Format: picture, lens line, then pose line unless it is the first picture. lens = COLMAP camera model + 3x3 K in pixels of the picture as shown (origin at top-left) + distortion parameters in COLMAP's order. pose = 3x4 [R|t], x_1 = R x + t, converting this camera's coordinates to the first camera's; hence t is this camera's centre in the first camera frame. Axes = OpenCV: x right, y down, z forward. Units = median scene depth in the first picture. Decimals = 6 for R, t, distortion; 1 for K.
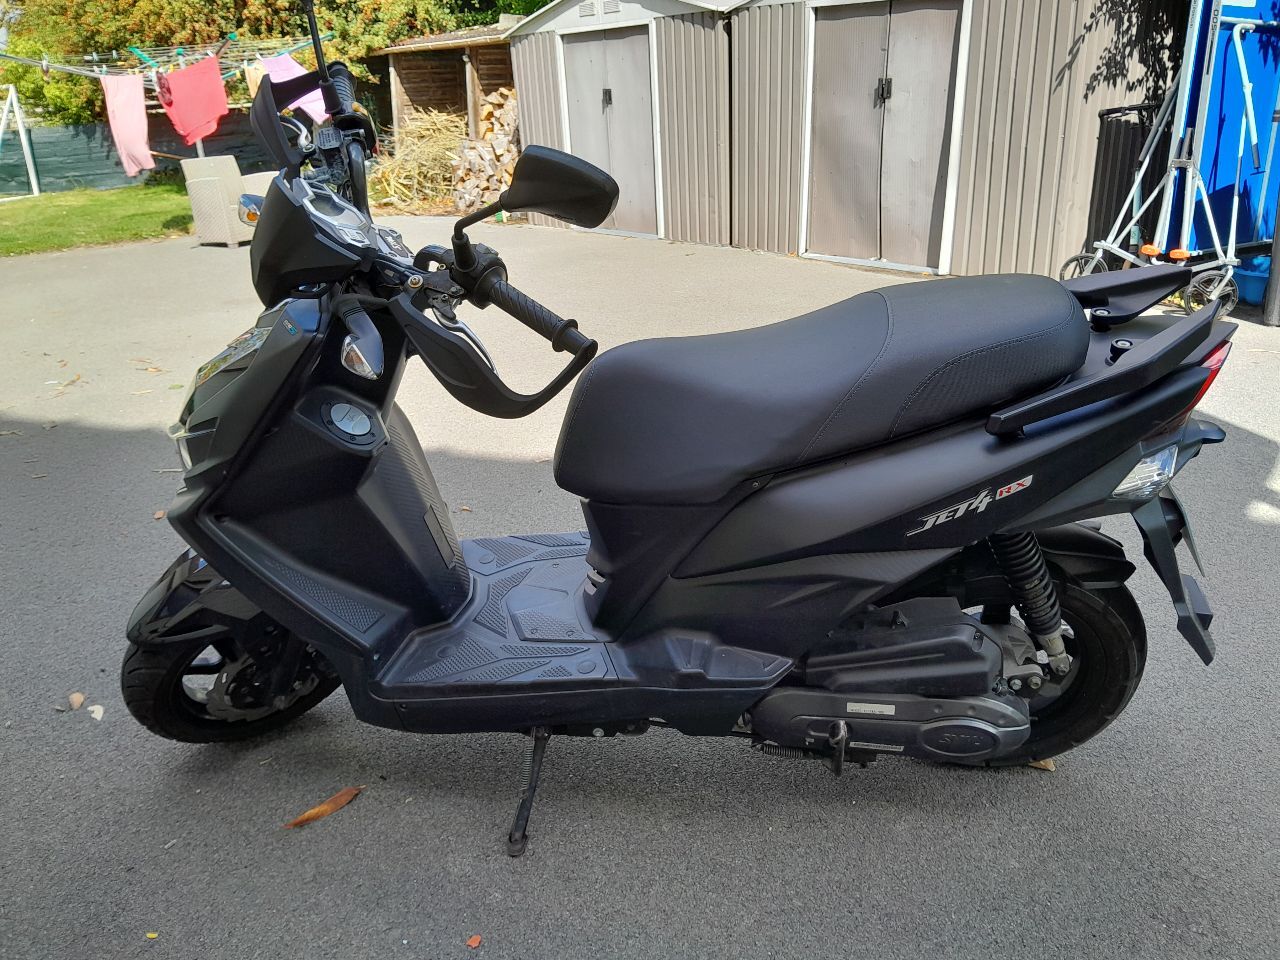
lens RADIAL K [[1035.4, 0, 645.0], [0, 1035.4, 480.6], [0, 0, 1]] dist [0.001735, -0.042619]
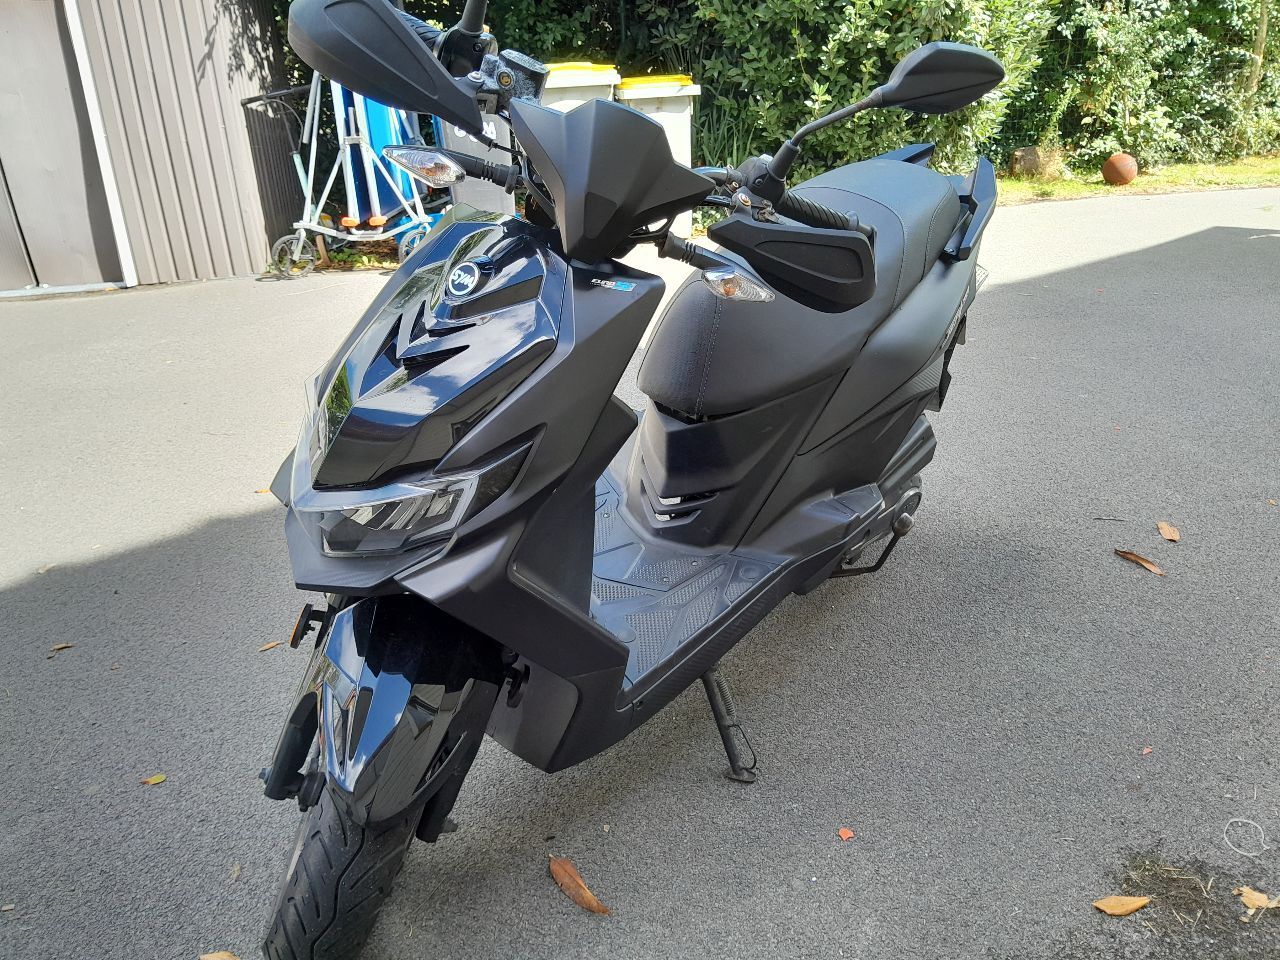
lens RADIAL K [[1035.4, 0, 645.0], [0, 1035.4, 480.6], [0, 0, 1]] dist [0.001735, -0.042619]
pose [[0.589200, -0.314924, 0.744088, -0.214685], [0.323449, 0.935838, 0.139958, -0.020201], [-0.740422, 0.158211, 0.653257, 0.100285]]
